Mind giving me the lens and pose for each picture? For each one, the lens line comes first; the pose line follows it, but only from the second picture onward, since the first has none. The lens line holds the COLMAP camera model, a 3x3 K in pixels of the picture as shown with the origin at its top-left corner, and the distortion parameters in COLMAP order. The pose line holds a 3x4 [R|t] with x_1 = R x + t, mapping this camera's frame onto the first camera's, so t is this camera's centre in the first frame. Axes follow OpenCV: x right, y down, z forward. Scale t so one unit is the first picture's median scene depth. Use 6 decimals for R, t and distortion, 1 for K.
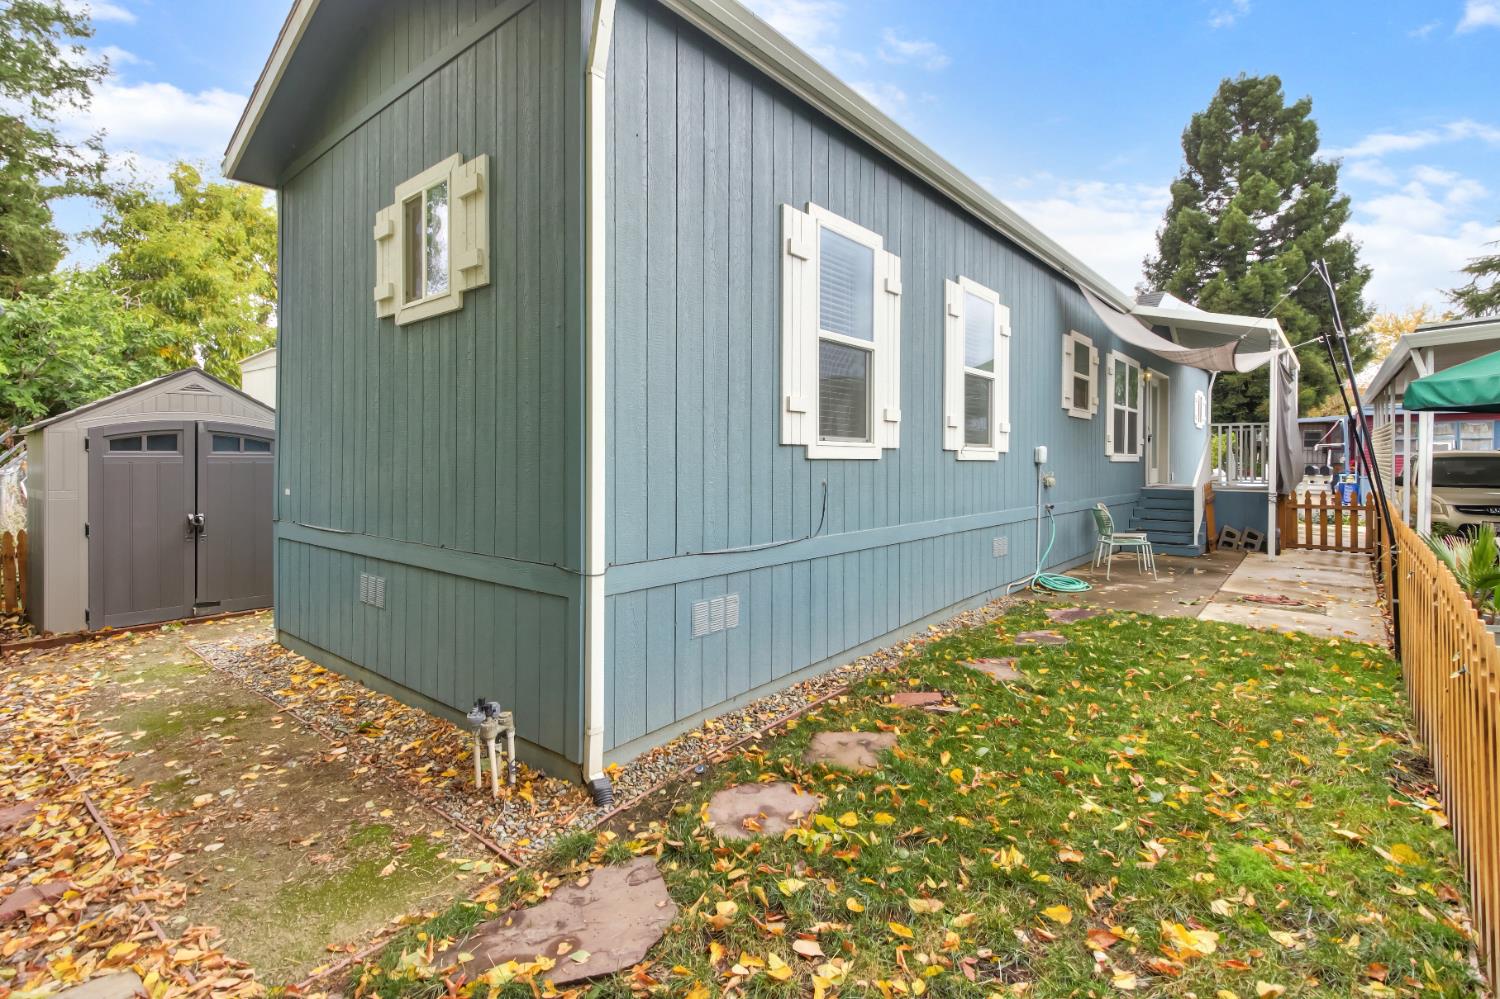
lens RADIAL K [[694.7, 0, 753.2], [0, 694.7, 458.4], [0, 0, 1]] dist [0.017955, -0.014607]
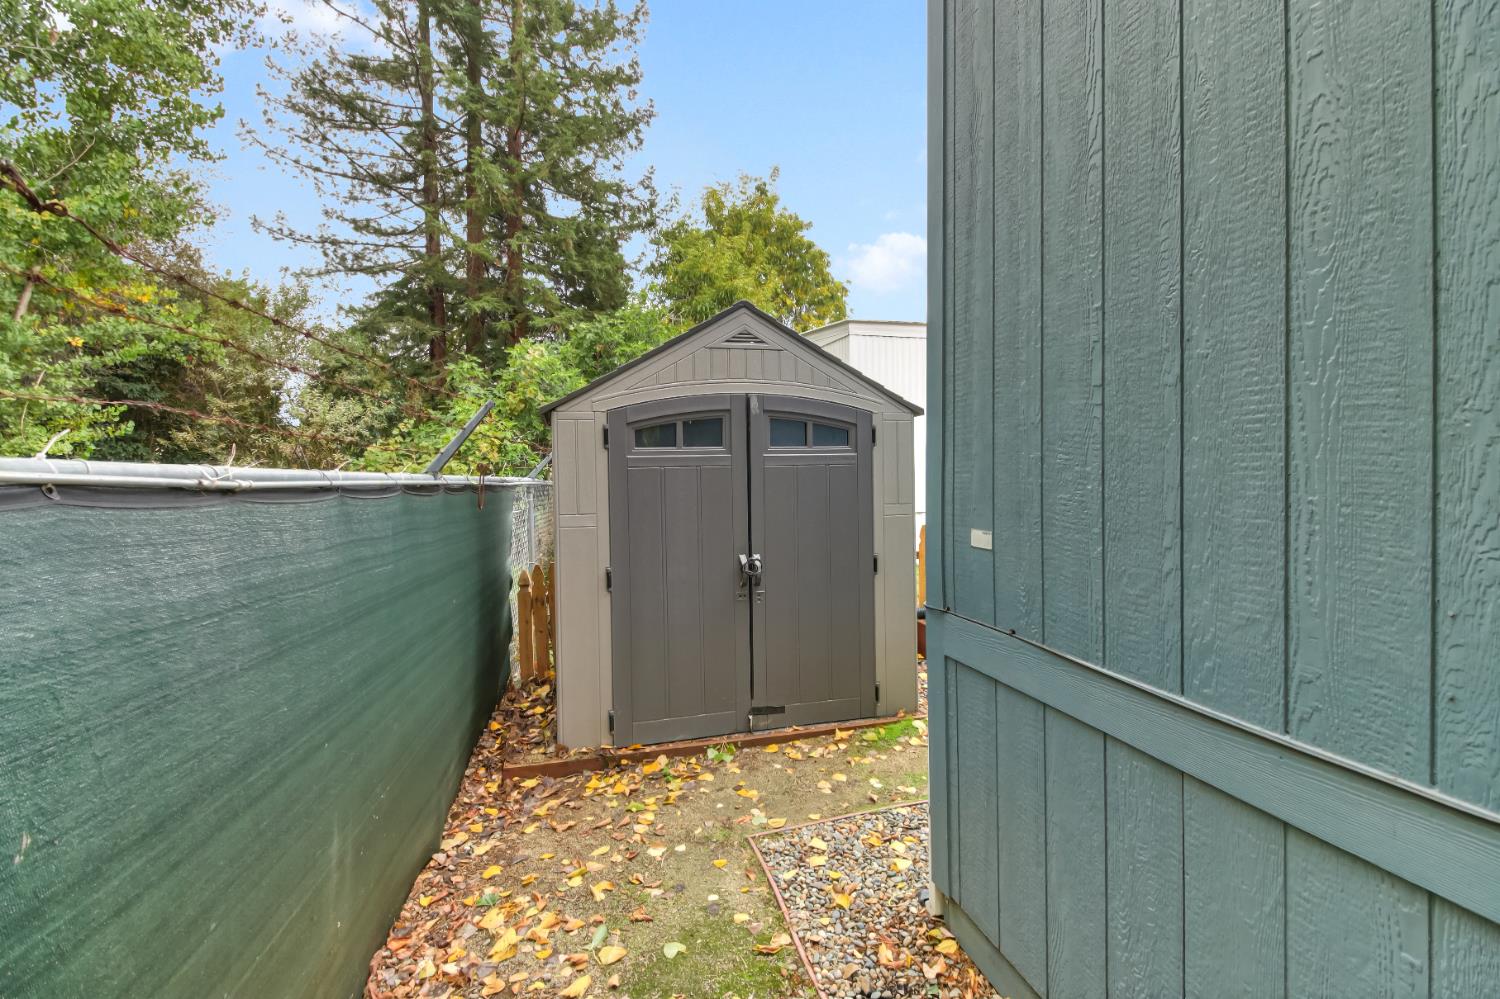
lens RADIAL K [[688.2, 0, 762.6], [0, 688.2, 491.9], [0, 0, 1]] dist [0.020108, -0.013772]
pose [[0.818023, 0.005069, -0.575163, -0.457369], [0.015366, 0.999412, 0.030661, 0.009953], [0.574980, -0.033919, 0.817464, 0.536867]]
